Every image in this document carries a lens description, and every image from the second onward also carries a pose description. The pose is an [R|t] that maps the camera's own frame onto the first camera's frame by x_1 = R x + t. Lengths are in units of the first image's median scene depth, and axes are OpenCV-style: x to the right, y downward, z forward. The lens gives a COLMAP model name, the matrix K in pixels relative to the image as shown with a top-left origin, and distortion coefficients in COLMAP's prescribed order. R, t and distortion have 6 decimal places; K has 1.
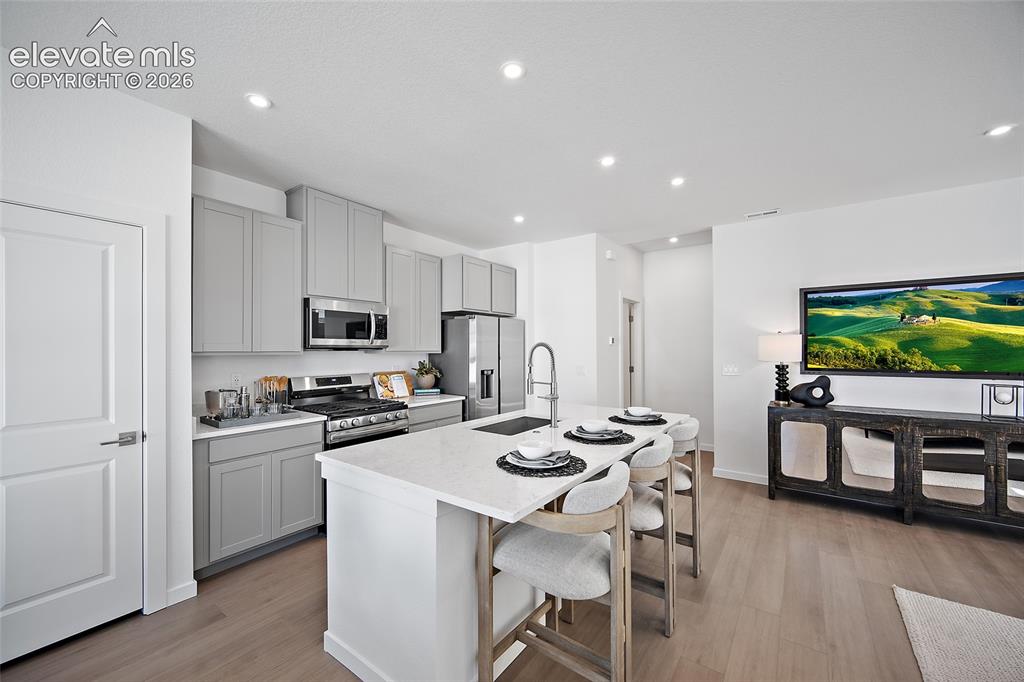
lens RADIAL K [[405.8, 0, 510.3], [0, 405.8, 343.9], [0, 0, 1]] dist [-0.000814, -0.000273]
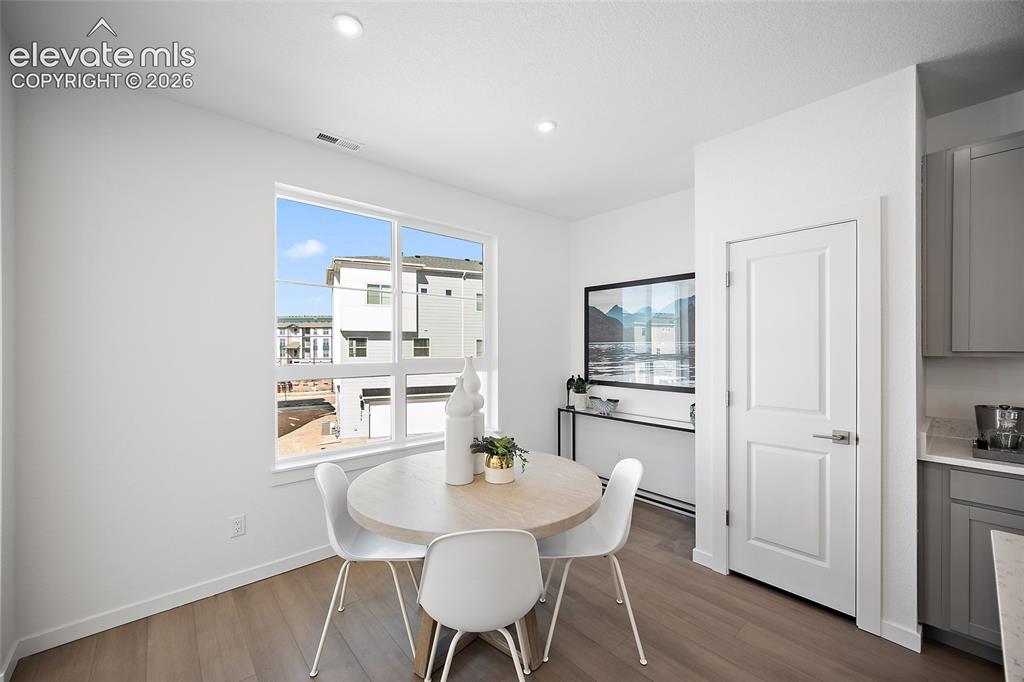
lens RADIAL K [[405.8, 0, 510.8], [0, 405.8, 347.4], [0, 0, 1]] dist [-0.000814, -0.000273]
pose [[-0.215041, 0.006363, -0.976584, 0.209812], [0.013926, 0.999897, 0.003448, -0.003174], [0.976506, -0.012859, -0.215108, 0.426766]]
